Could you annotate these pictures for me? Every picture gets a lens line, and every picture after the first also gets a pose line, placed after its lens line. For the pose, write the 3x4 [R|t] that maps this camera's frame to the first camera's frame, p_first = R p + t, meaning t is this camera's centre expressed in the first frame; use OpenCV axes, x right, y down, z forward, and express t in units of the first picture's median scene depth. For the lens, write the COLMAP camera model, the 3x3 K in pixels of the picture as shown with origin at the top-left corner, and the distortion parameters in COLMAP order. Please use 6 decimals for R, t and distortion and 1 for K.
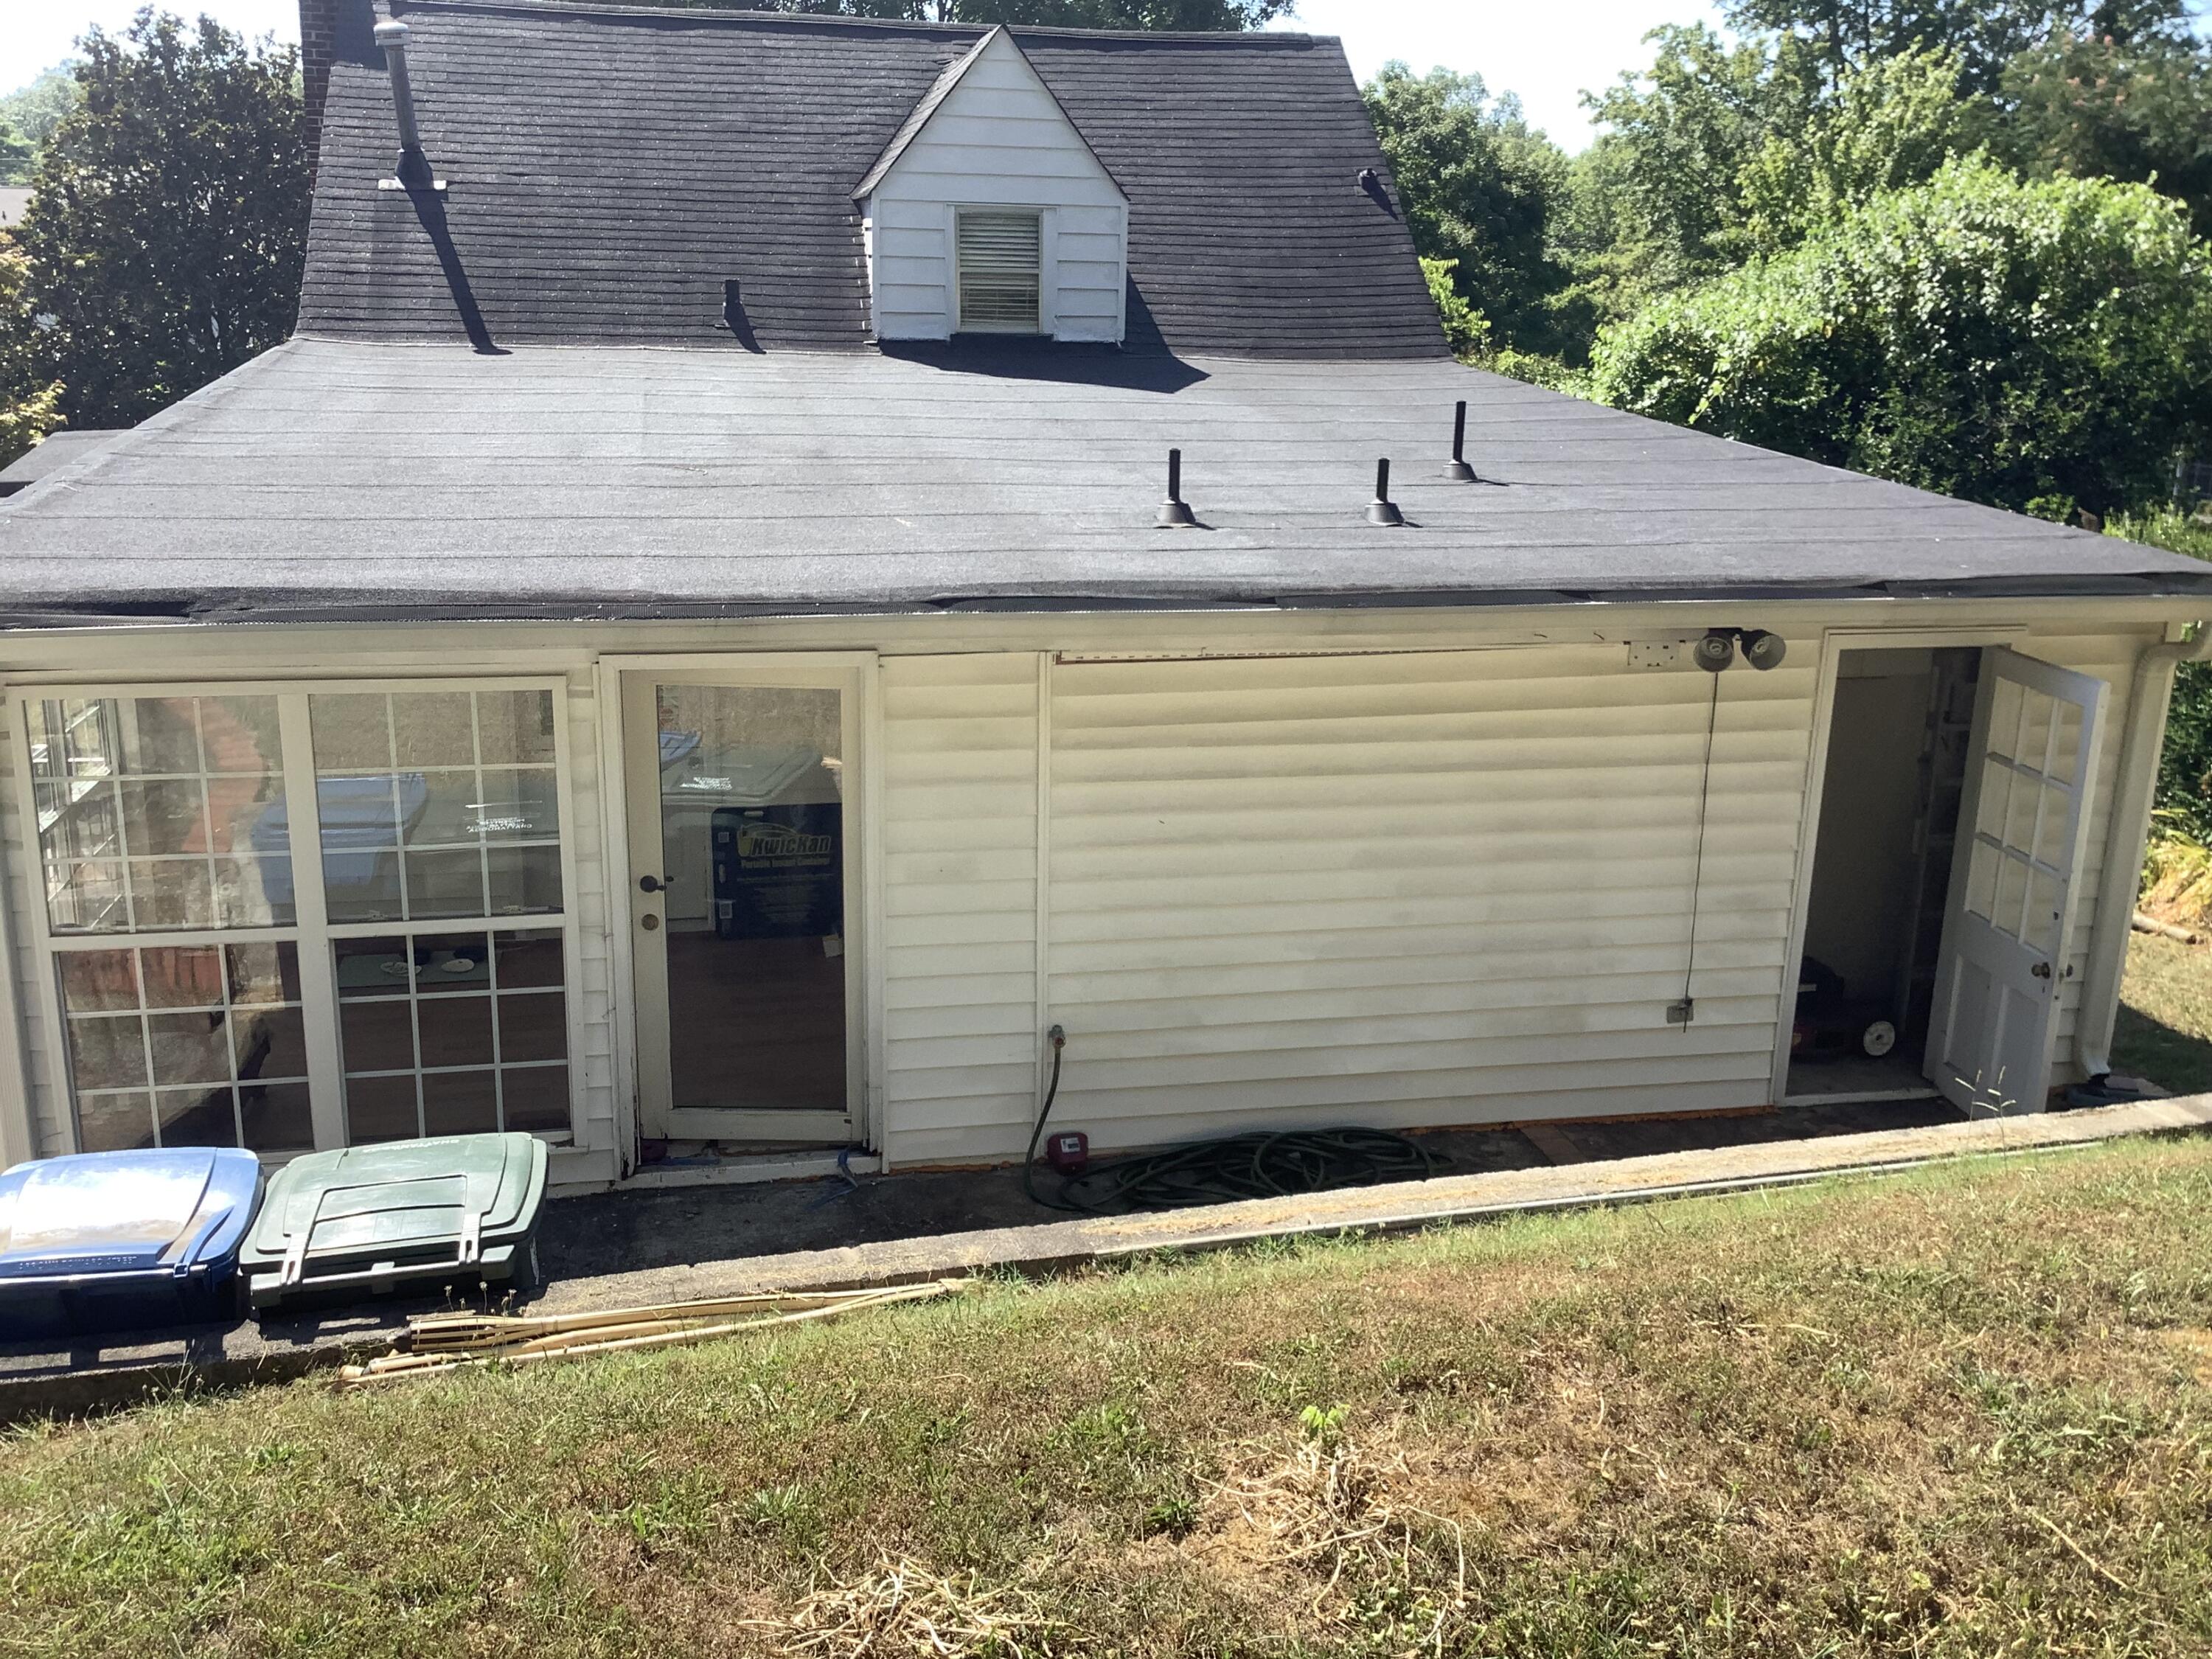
lens RADIAL K [[1982.5, 0, 1098.3], [0, 1982.5, 818.7], [0, 0, 1]] dist [0.107751, -0.168479]
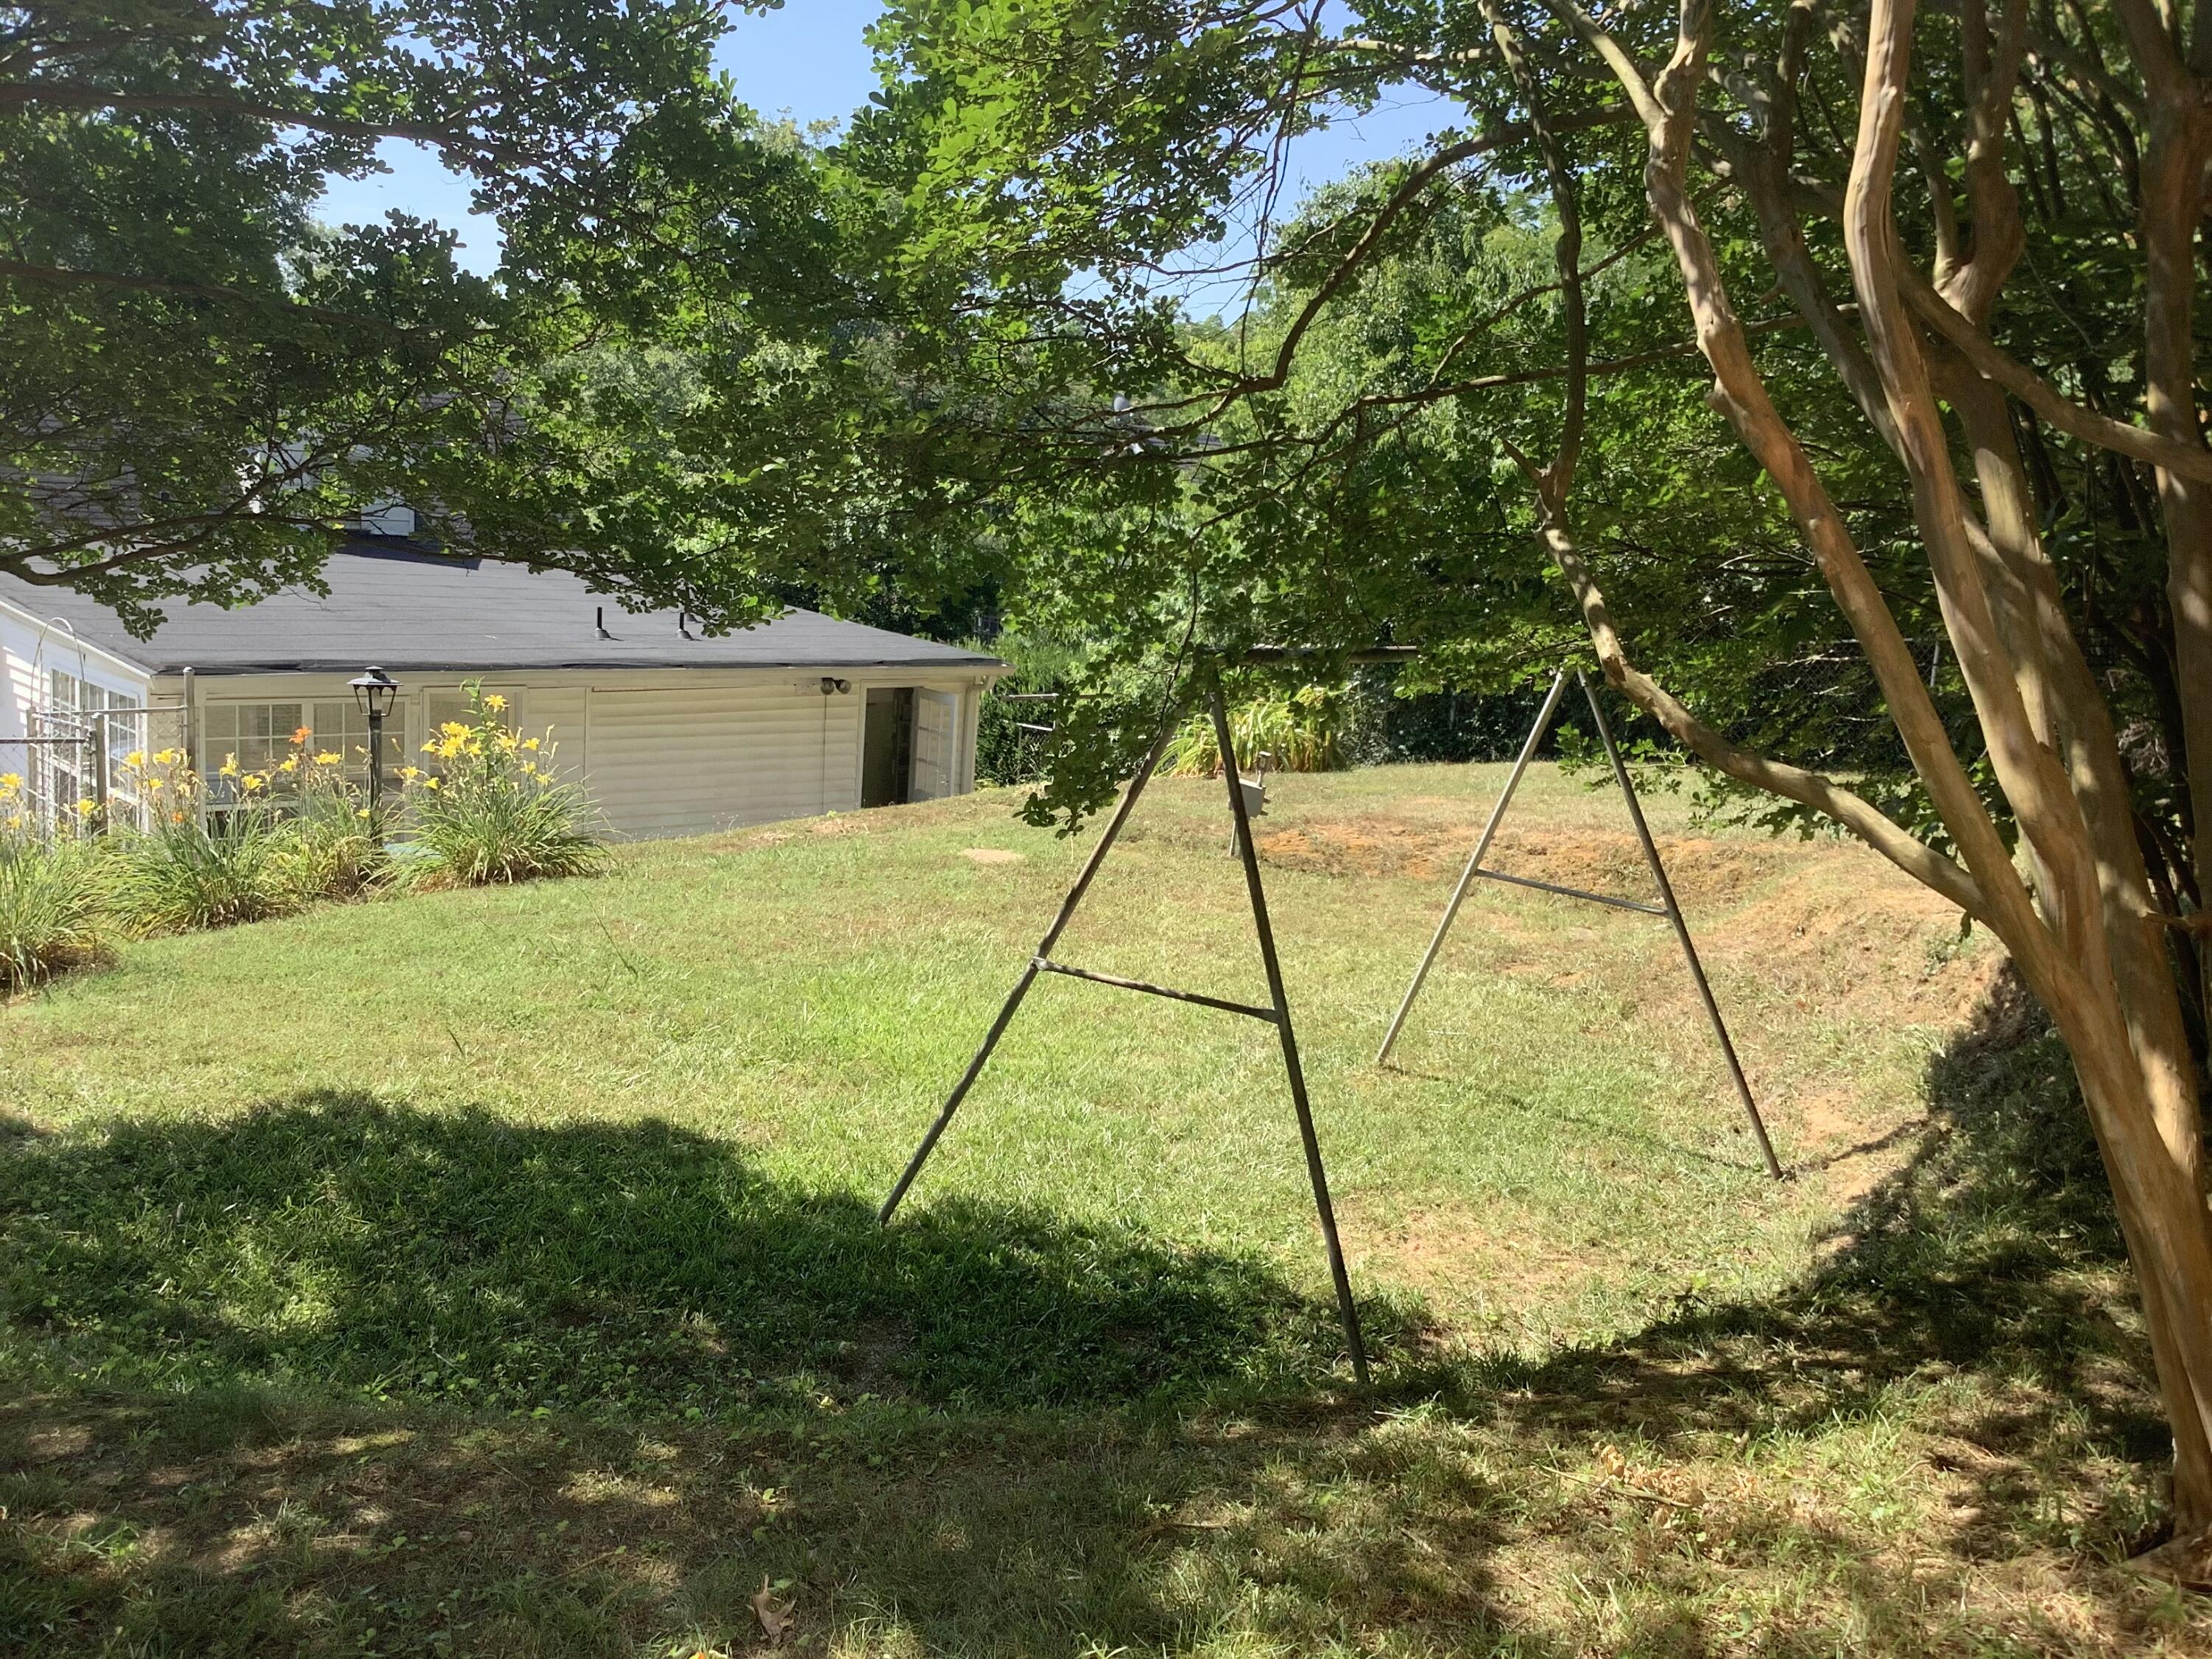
lens RADIAL K [[1982.5, 0, 1098.3], [0, 1982.5, 818.7], [0, 0, 1]] dist [0.107751, -0.168479]
pose [[0.854753, -0.044187, 0.517151, -0.755816], [0.079385, 0.995776, -0.046126, 0.240370], [-0.512929, 0.080481, 0.854650, -1.426096]]
